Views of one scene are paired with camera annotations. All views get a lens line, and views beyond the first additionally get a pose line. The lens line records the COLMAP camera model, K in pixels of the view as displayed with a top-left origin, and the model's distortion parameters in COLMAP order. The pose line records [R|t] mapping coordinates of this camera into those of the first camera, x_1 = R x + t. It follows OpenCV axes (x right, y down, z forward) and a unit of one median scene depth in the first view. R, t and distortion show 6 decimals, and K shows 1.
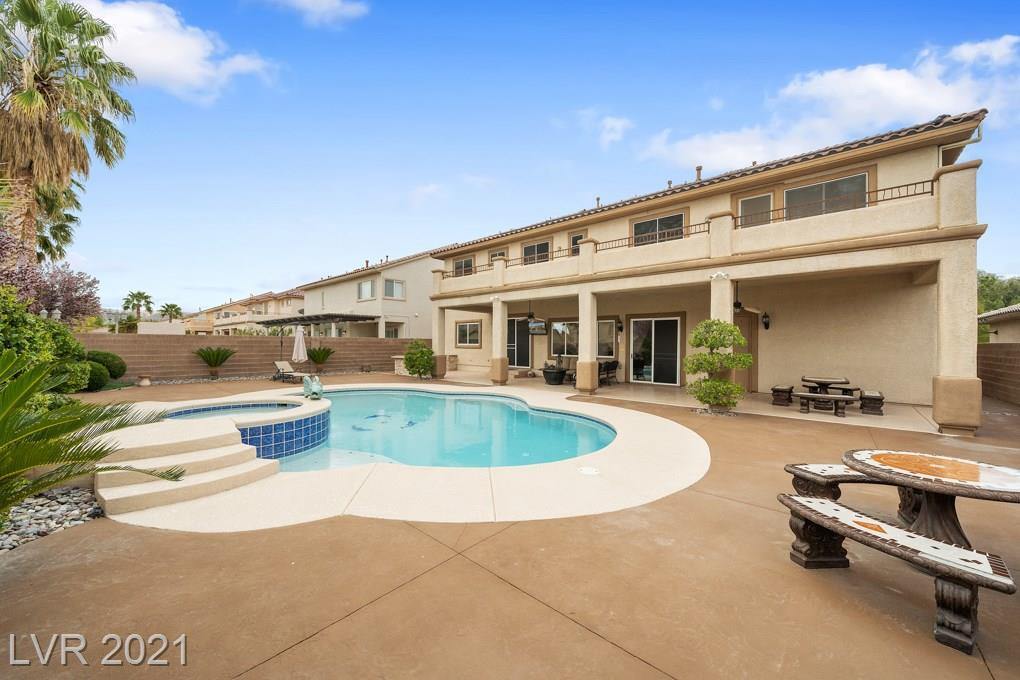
lens RADIAL K [[377.0, 0, 511.6], [0, 377.0, 341.7], [0, 0, 1]] dist [-0.001823, -0.000181]
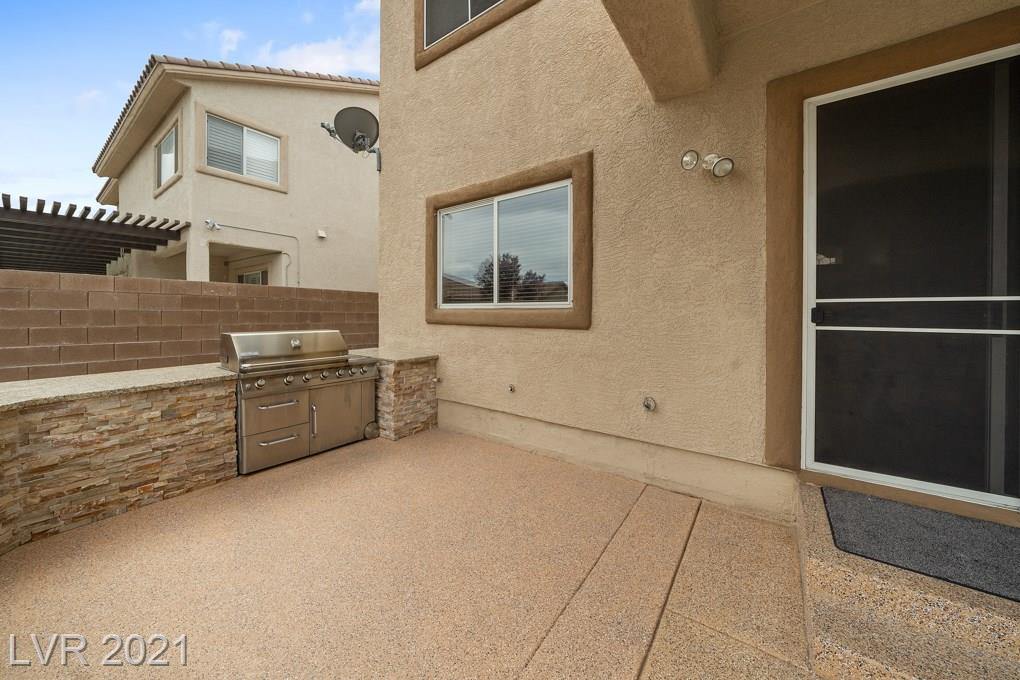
lens RADIAL K [[355.2, 0, 509.7], [0, 355.2, 315.5], [0, 0, 1]] dist [0.000441, 0.000036]
pose [[0.995962, 0.005586, 0.089604, -0.118999], [-0.005870, 0.999979, 0.002900, 0.010845], [-0.089586, -0.003414, 0.995973, 0.779290]]
